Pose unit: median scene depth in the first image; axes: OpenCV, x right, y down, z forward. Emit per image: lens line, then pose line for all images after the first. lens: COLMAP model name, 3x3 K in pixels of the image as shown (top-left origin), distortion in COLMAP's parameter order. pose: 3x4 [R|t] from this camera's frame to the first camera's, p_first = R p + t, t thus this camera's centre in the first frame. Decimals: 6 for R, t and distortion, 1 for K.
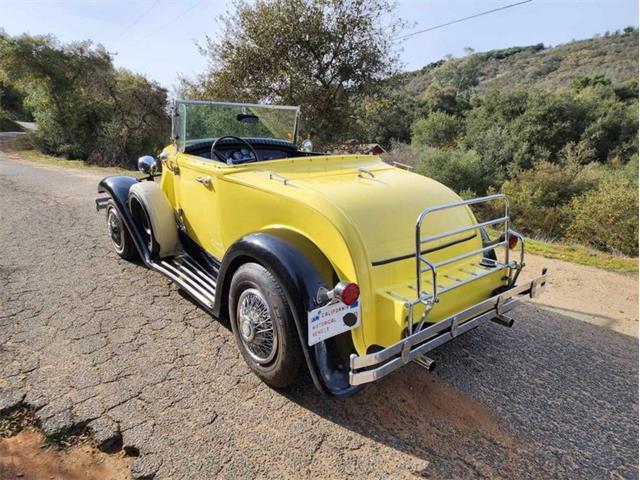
lens RADIAL K [[424.8, 0, 314.1], [0, 424.8, 232.3], [0, 0, 1]] dist [0.083686, -0.070865]
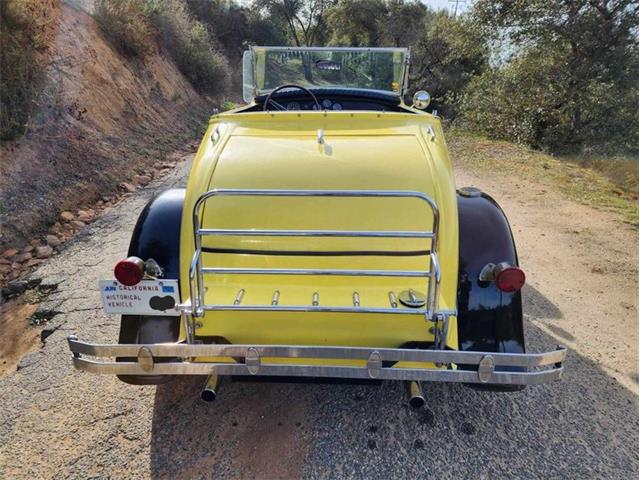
lens RADIAL K [[425.5, 0, 320.3], [0, 425.5, 230.8], [0, 0, 1]] dist [0.077941, -0.067036]
pose [[0.756068, 0.225824, -0.614300, 0.404455], [-0.161809, 0.973948, 0.158883, -0.062491], [0.634176, -0.020727, 0.772911, 0.262779]]
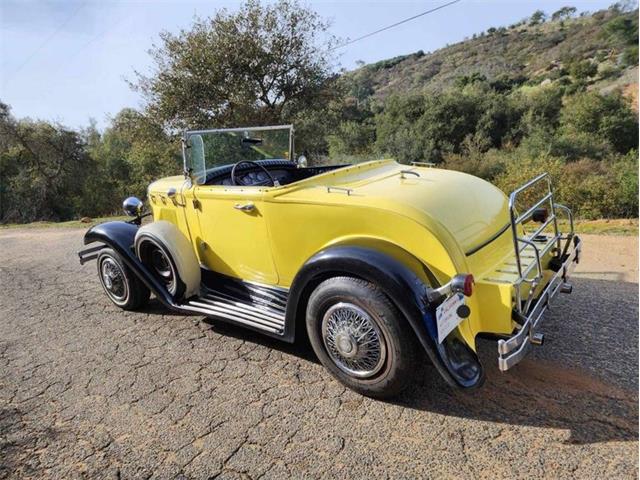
lens RADIAL K [[427.5, 0, 313.8], [0, 427.5, 225.5], [0, 0, 1]] dist [0.077320, -0.065201]
pose [[0.971235, -0.164762, 0.171918, -0.195826], [0.174591, 0.983675, -0.043606, -0.006716], [-0.161927, 0.072367, 0.984146, 0.012964]]
